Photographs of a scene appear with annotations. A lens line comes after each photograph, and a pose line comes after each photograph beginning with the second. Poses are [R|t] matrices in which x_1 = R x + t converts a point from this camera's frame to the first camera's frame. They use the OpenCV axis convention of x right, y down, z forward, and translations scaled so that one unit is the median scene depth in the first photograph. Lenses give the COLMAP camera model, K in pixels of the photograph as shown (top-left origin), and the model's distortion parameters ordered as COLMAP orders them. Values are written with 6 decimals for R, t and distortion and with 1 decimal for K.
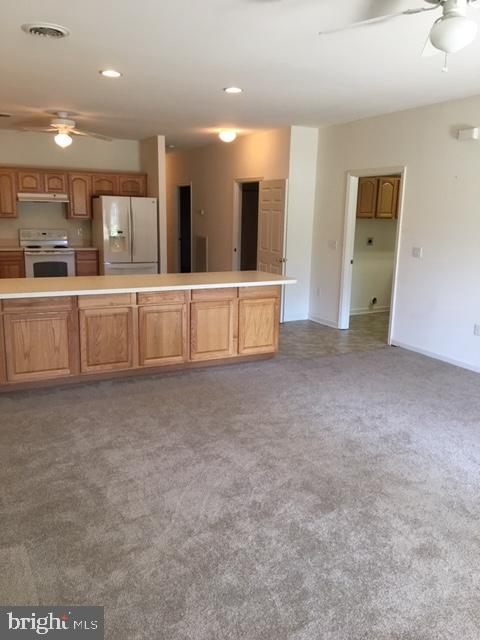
lens RADIAL K [[540.8, 0, 241.2], [0, 540.8, 318.9], [0, 0, 1]] dist [0.074974, -0.071769]
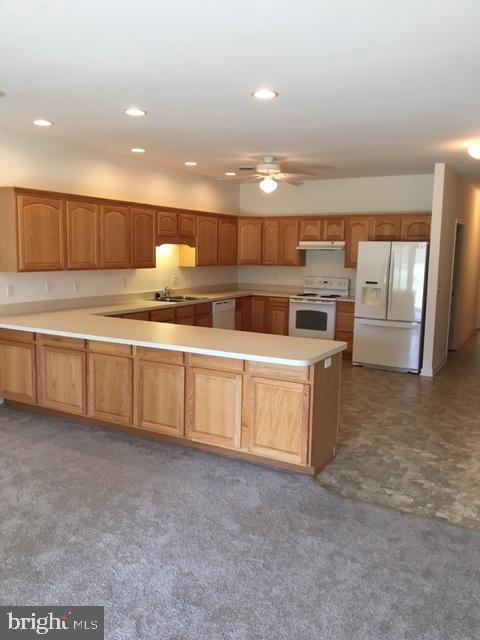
lens RADIAL K [[540.8, 0, 240.8], [0, 540.8, 320.9], [0, 0, 1]] dist [0.074974, -0.071769]
pose [[0.542717, 0.100773, -0.833849, 0.411779], [-0.174598, 0.984625, 0.005357, -0.076607], [0.821568, 0.142681, 0.551967, 0.406436]]
